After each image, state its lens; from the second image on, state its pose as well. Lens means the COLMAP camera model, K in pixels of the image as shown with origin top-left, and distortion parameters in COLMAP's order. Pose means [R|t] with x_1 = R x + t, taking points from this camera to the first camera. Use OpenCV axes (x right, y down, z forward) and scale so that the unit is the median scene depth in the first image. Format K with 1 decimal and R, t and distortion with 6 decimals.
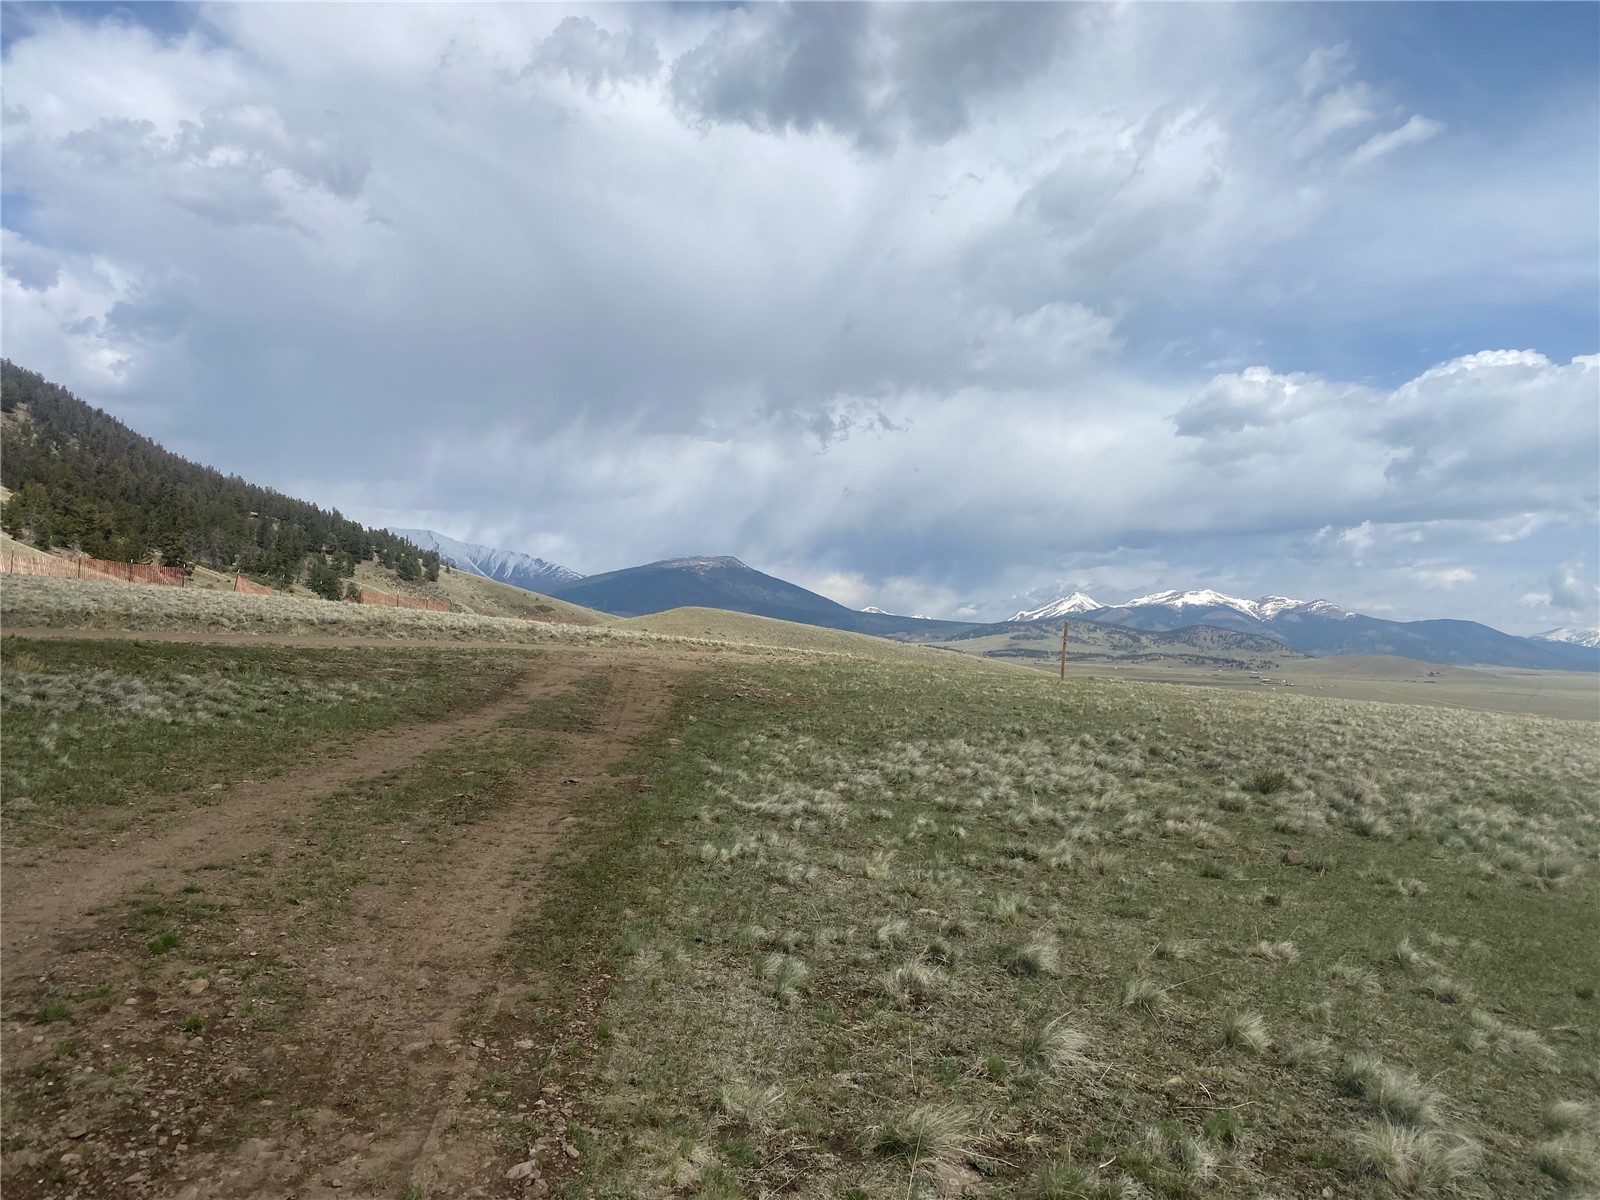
lens RADIAL K [[1210.0, 0, 800.3], [0, 1210.0, 599.6], [0, 0, 1]] dist [0.001045, 0.000569]
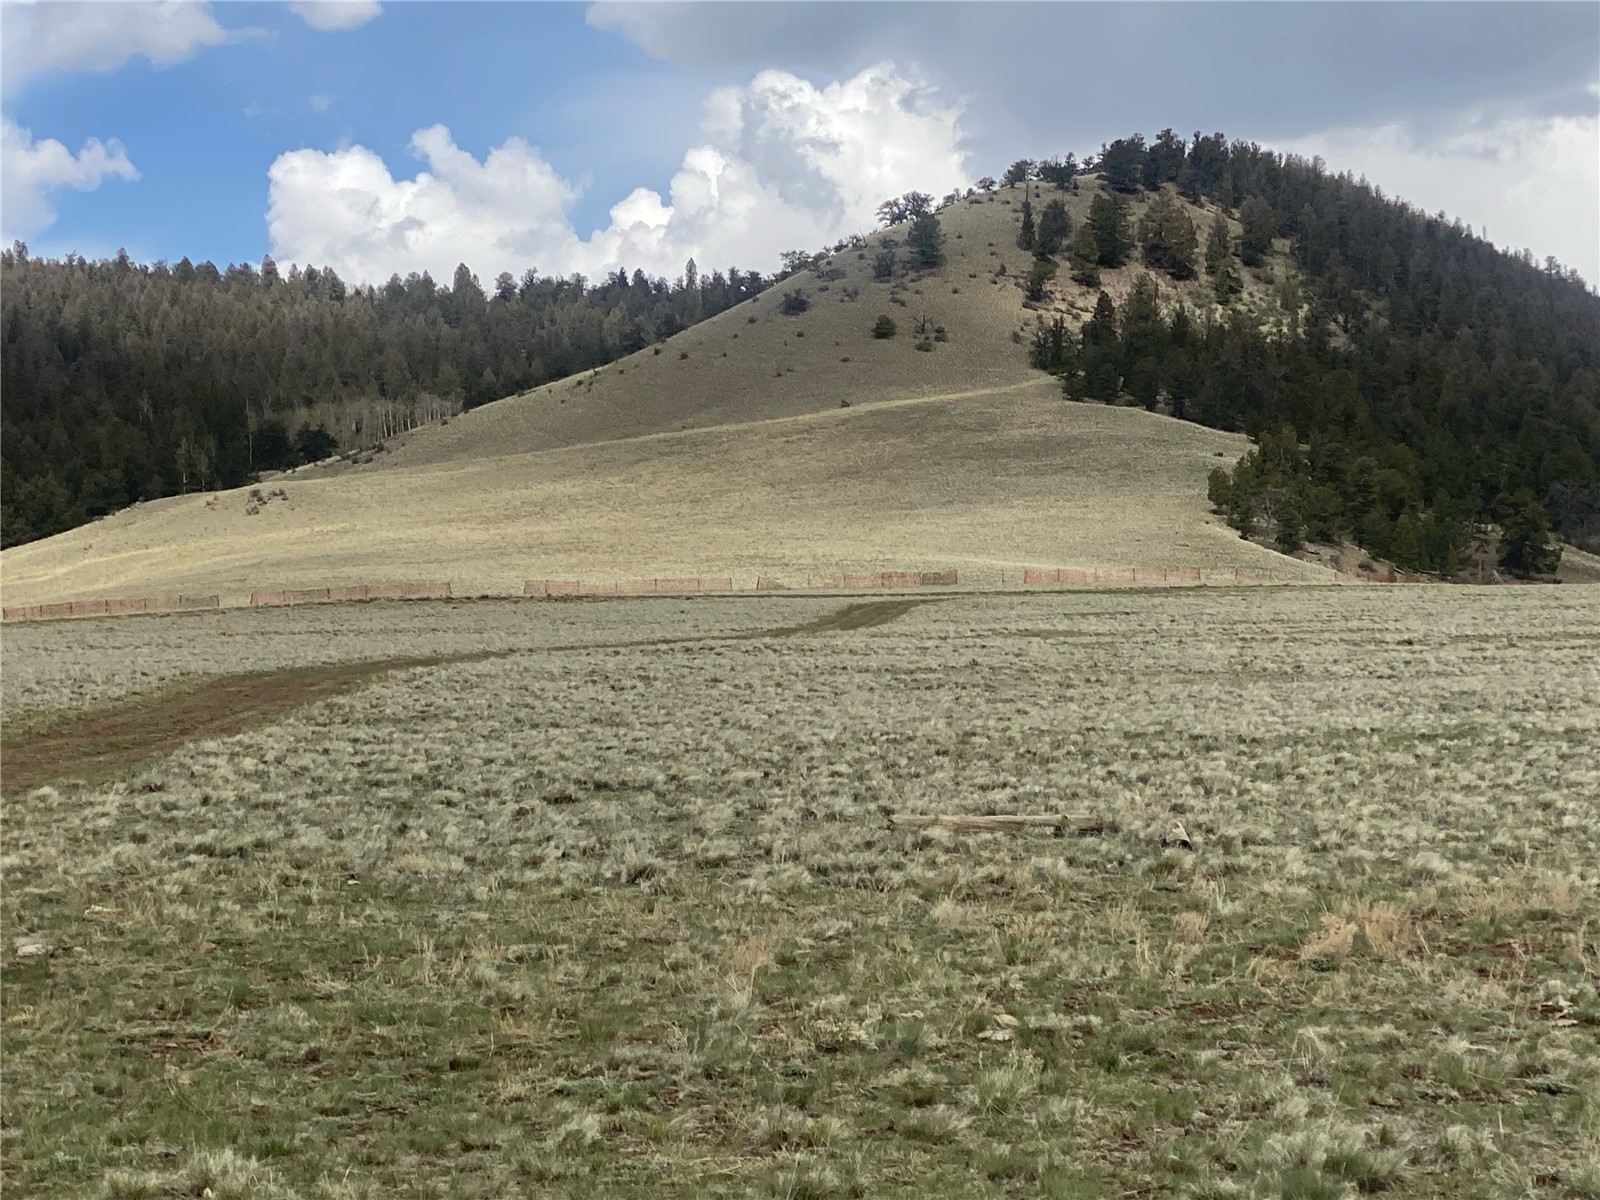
lens RADIAL K [[4189.9, 0, 798.3], [0, 4189.9, 609.3], [0, 0, 1]] dist [0.127388, 0.000000]
pose [[0.744972, -0.087156, -0.661378, 0.429383], [0.088079, 0.995600, -0.031988, 0.024209], [0.661256, -0.034423, 0.749370, -0.530320]]
